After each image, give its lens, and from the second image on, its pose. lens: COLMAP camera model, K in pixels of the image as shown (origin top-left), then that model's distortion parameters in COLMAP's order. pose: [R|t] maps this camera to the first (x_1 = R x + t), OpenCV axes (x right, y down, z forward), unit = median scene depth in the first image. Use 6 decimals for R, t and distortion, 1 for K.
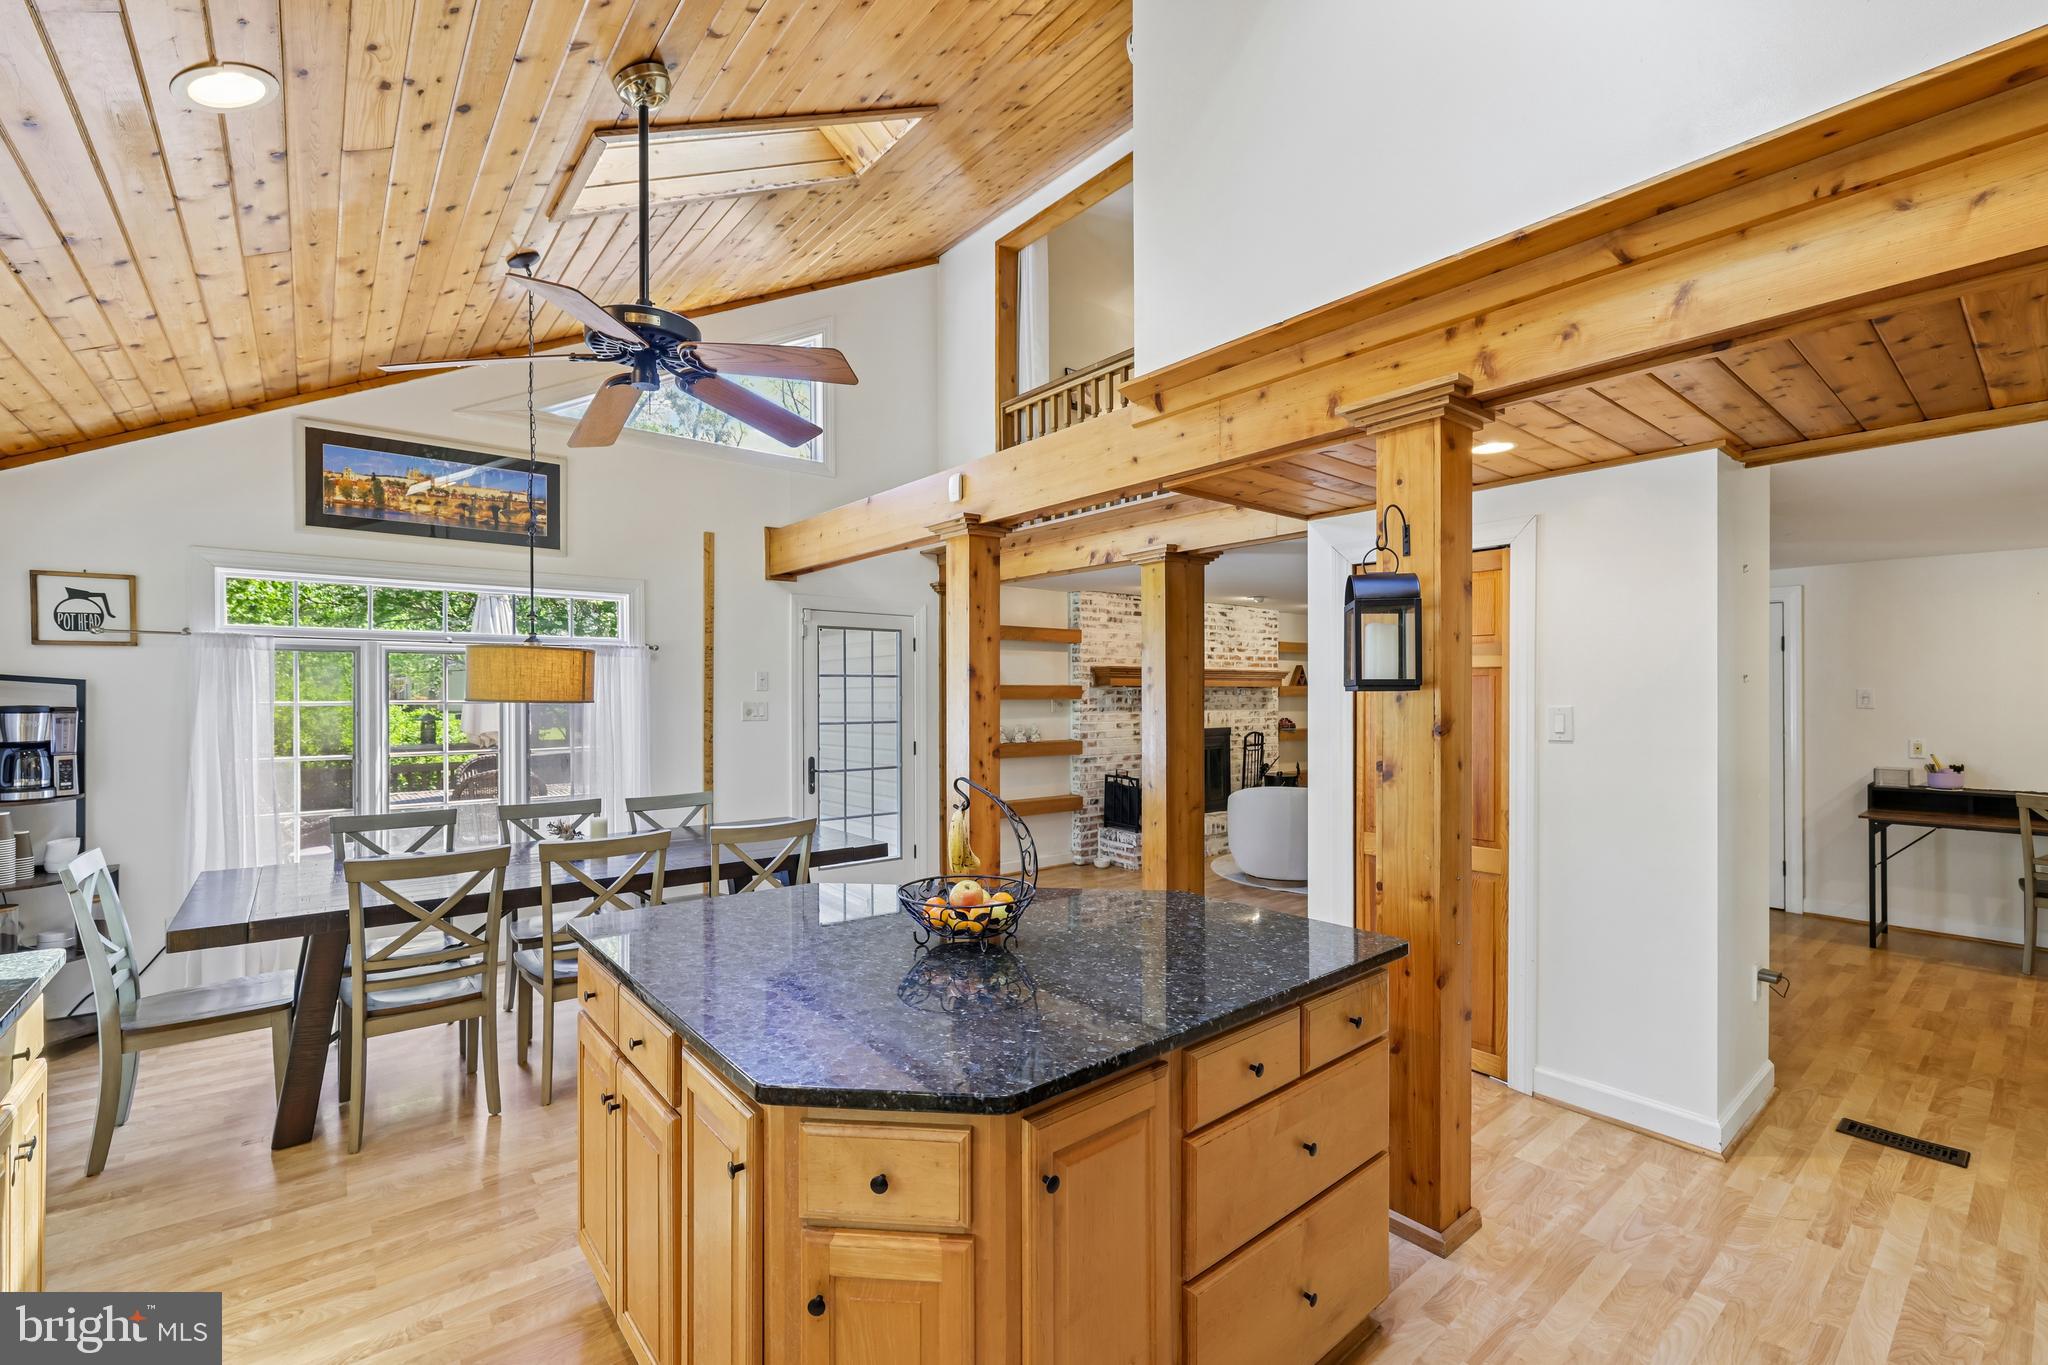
lens RADIAL K [[865.5, 0, 1008.0], [0, 865.5, 697.7], [0, 0, 1]] dist [-0.001471, 0.001367]
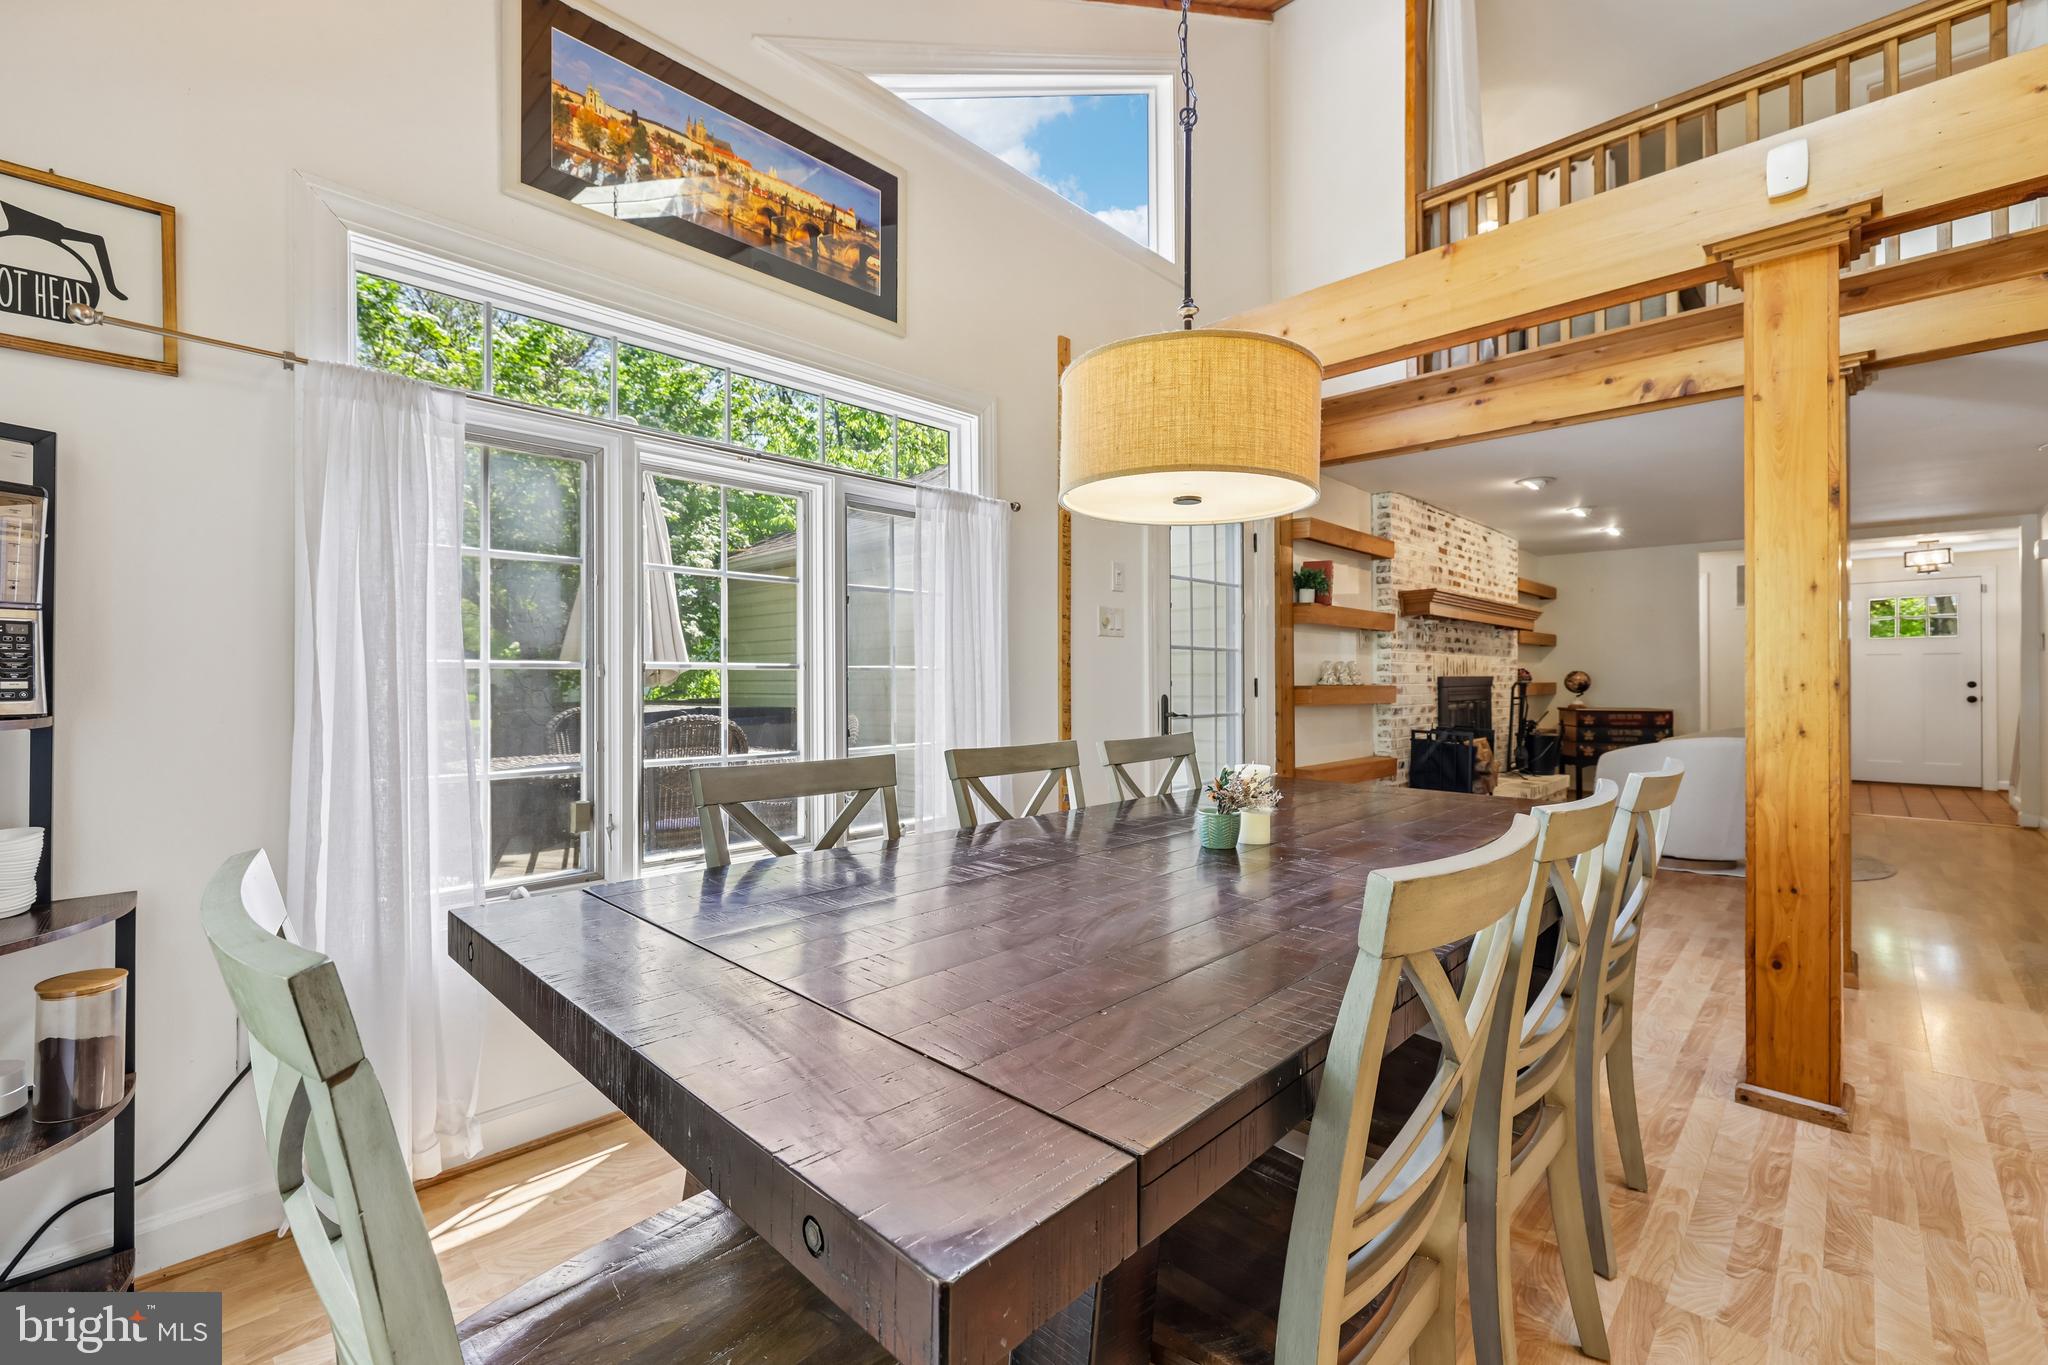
lens RADIAL K [[865.5, 0, 1015.5], [0, 865.5, 673.0], [0, 0, 1]] dist [-0.001471, 0.001367]
pose [[0.993098, 0.000297, 0.117287, -0.513572], [0.001288, 0.999909, -0.013436, 0.073397], [-0.117281, 0.013495, 0.993007, 0.421640]]
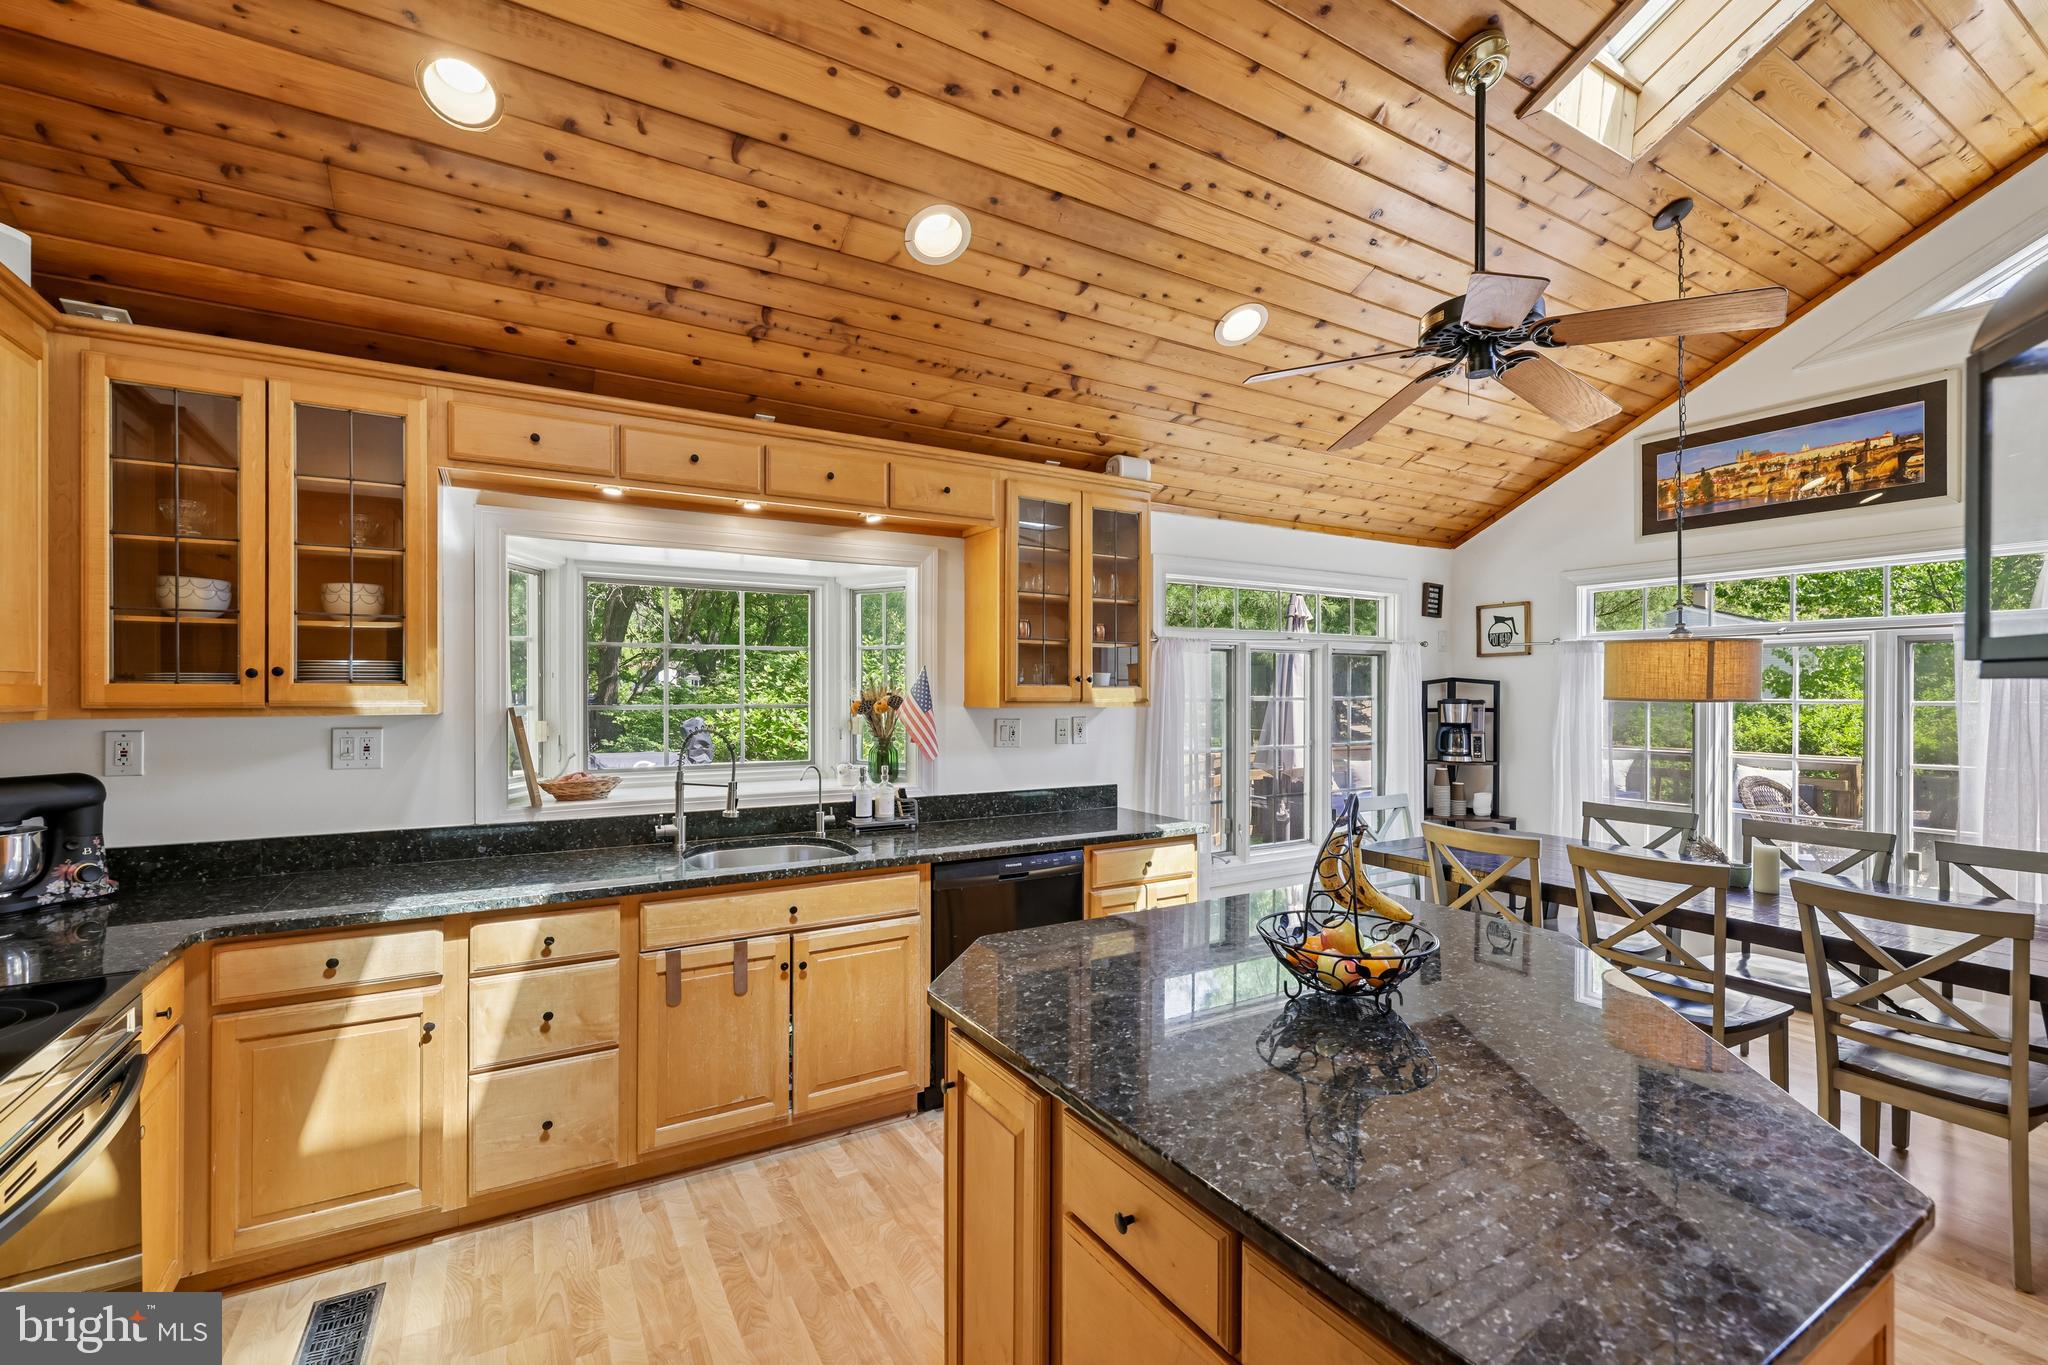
lens RADIAL K [[865.5, 0, 1015.6], [0, 865.5, 691.4], [0, 0, 1]] dist [-0.001471, 0.001367]
pose [[-0.148556, 0.001207, -0.988903, 0.327266], [-0.006304, 0.999978, 0.002168, -0.001473], [0.988884, 0.006556, -0.148545, 0.335071]]
